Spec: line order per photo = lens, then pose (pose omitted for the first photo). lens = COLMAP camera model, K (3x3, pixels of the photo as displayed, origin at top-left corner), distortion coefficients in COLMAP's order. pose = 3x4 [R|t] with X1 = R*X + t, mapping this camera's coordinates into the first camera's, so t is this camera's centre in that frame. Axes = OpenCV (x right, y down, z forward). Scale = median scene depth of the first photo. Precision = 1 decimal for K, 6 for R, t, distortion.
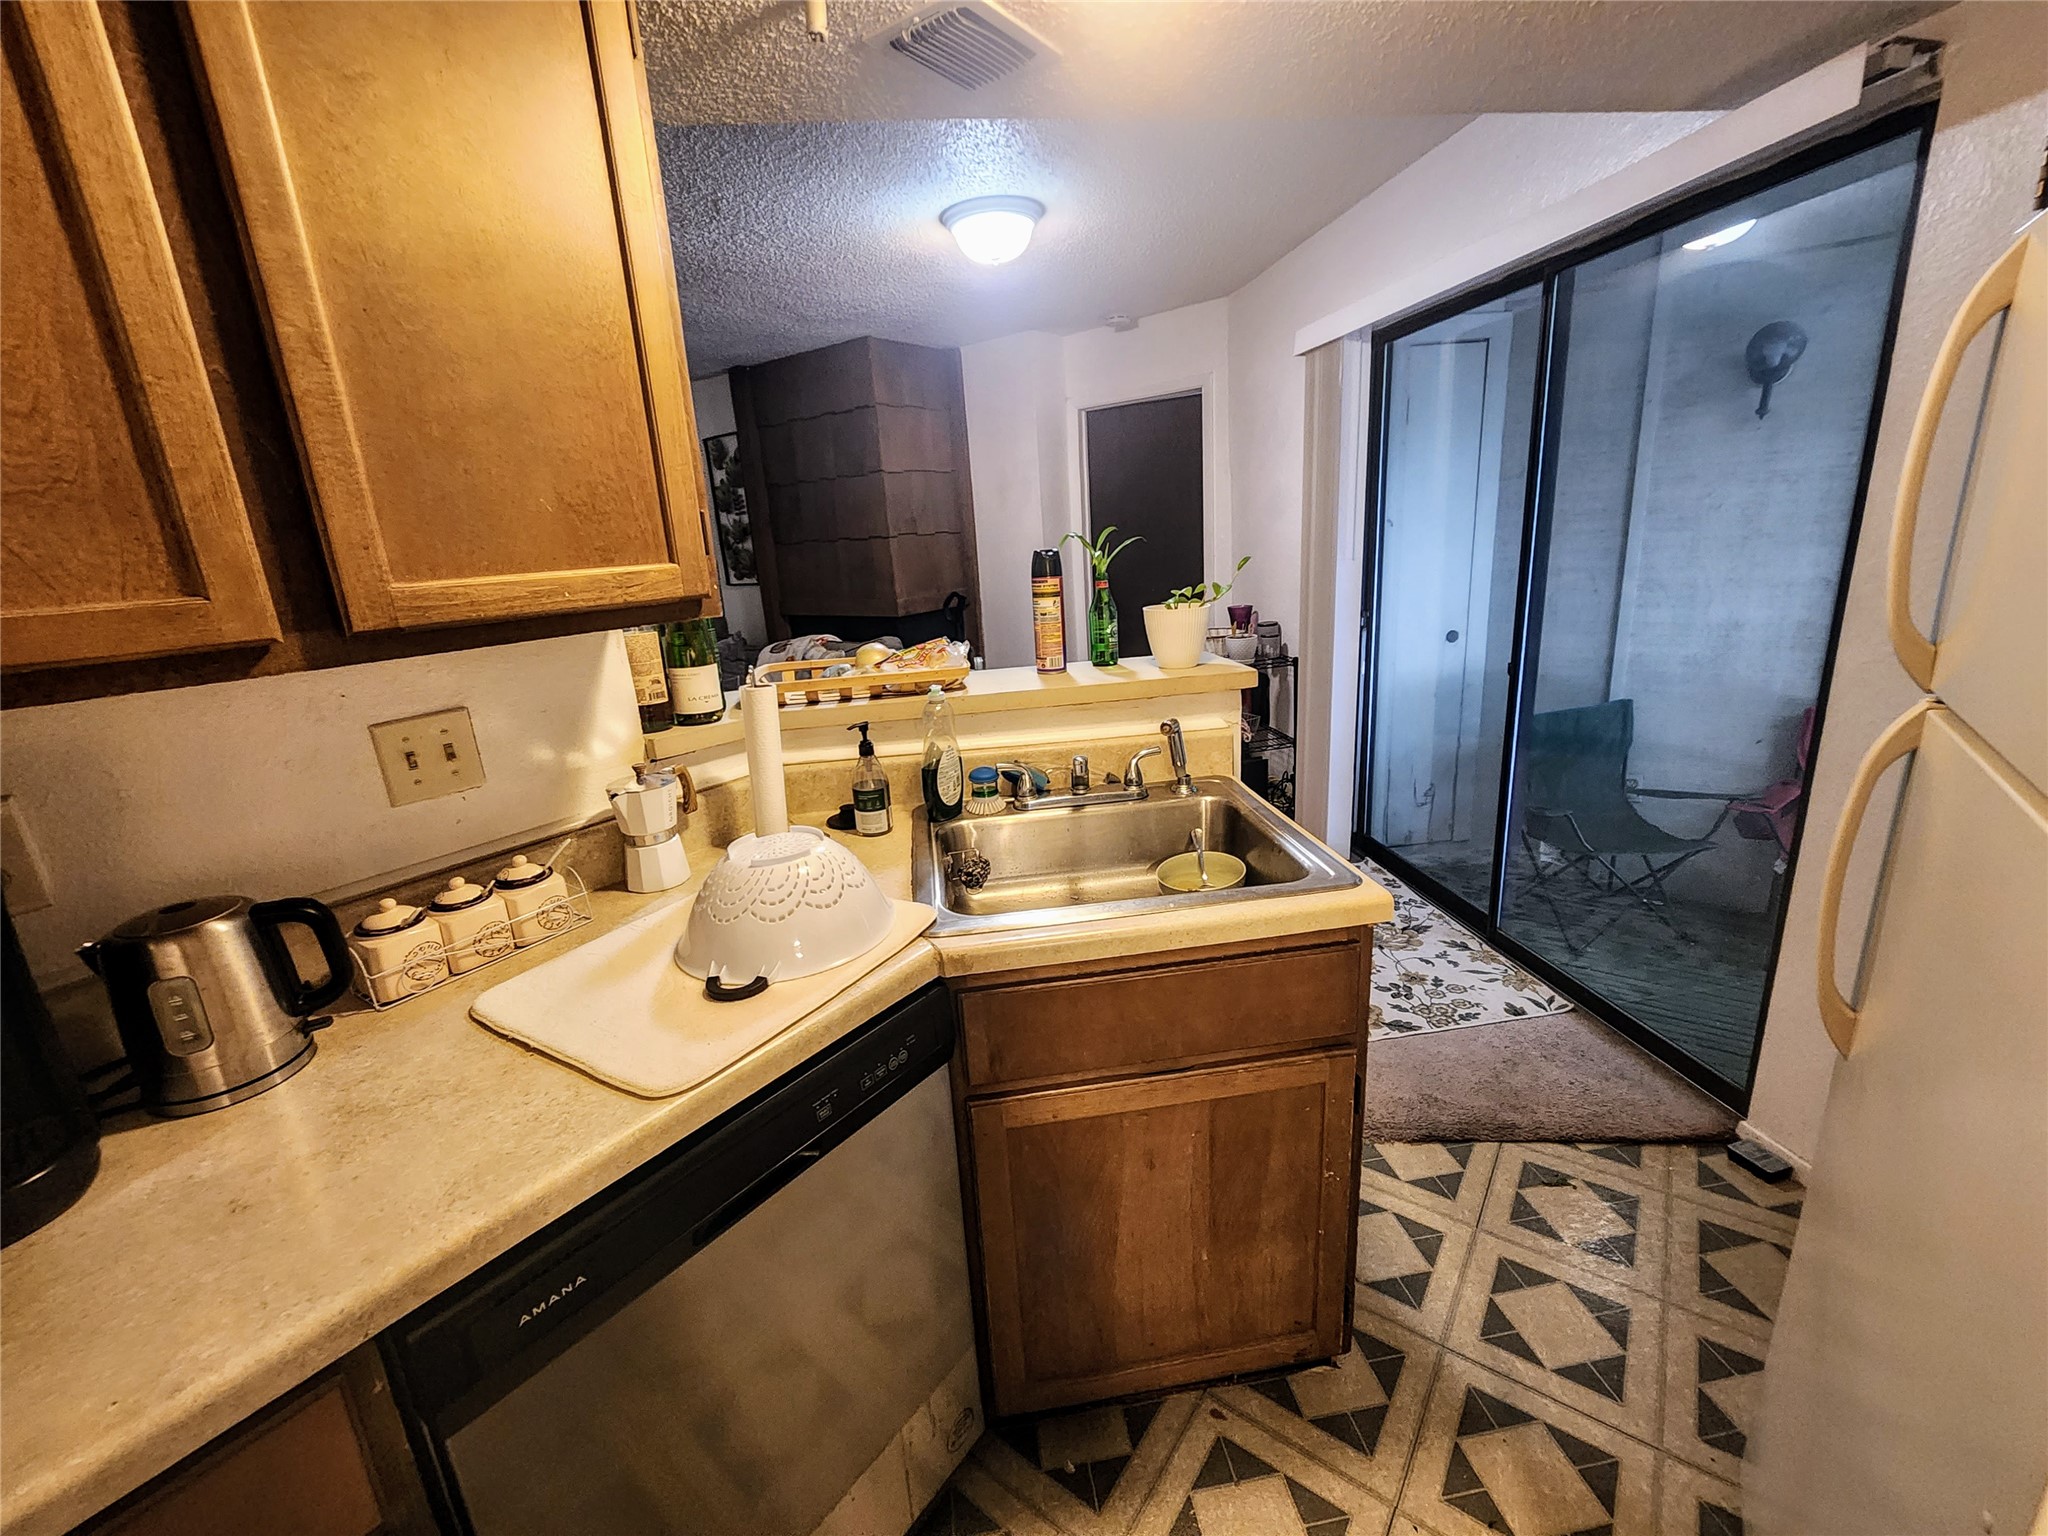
lens RADIAL K [[841.2, 0, 1028.0], [0, 841.2, 741.4], [0, 0, 1]] dist [0.000780, -0.000307]
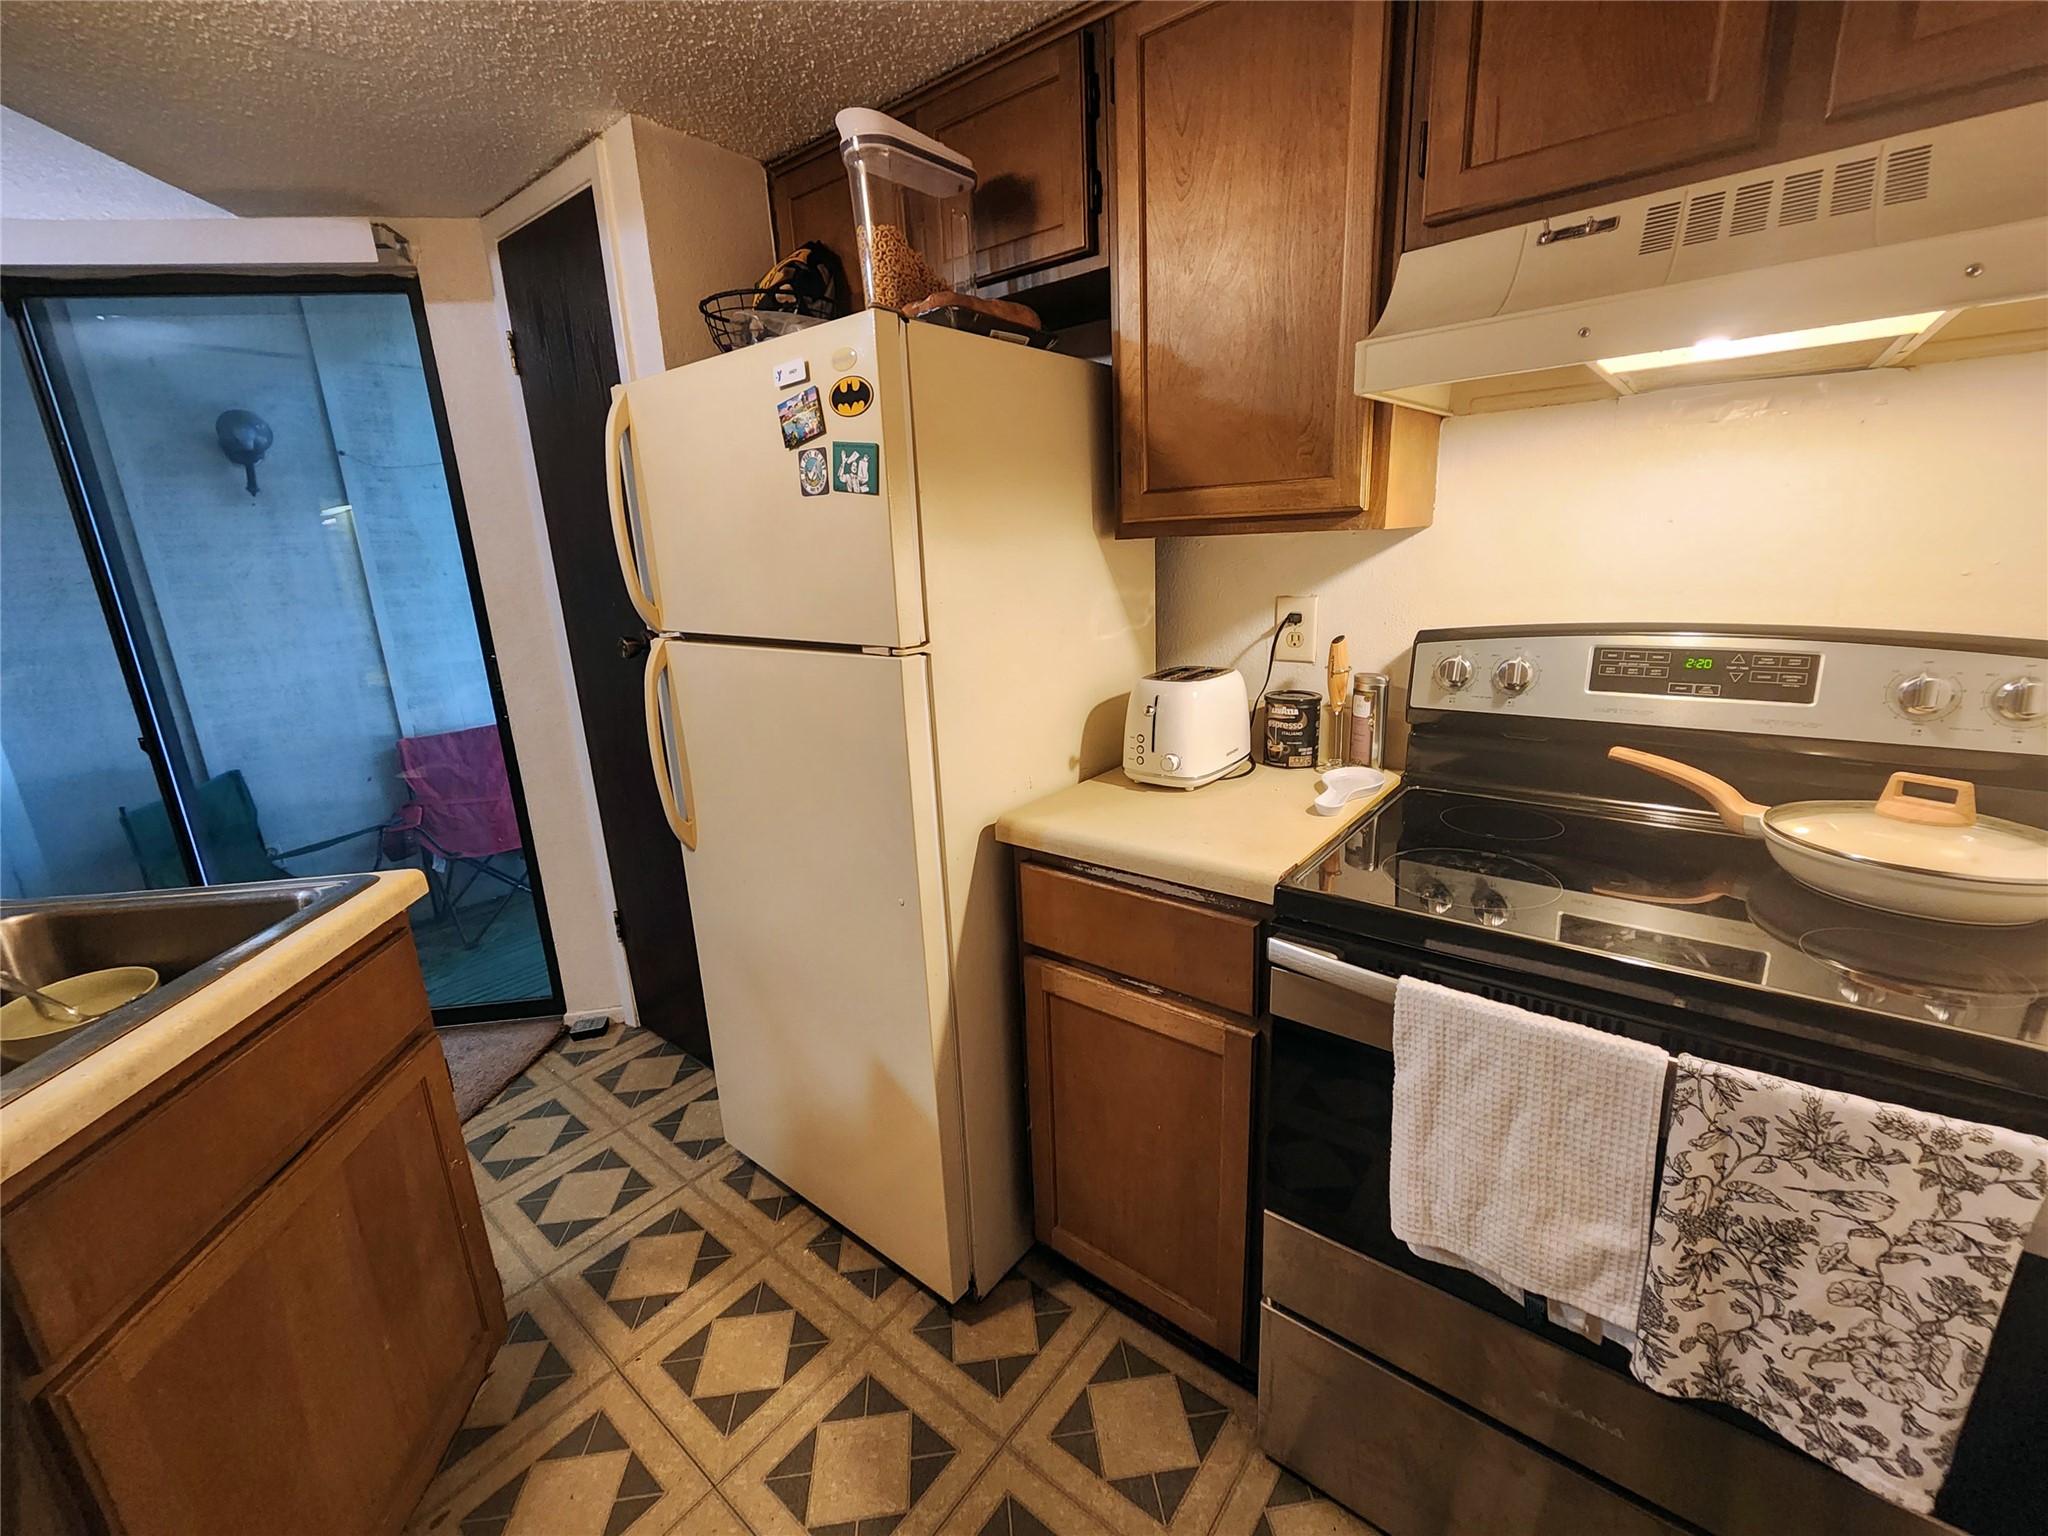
lens RADIAL K [[841.2, 0, 1028.0], [0, 841.2, 741.4], [0, 0, 1]] dist [0.000780, -0.000307]
pose [[0.028727, -0.165842, 0.985734, -0.425975], [0.279353, 0.948180, 0.151382, 0.056474], [-0.959759, 0.271018, 0.073566, 0.105954]]
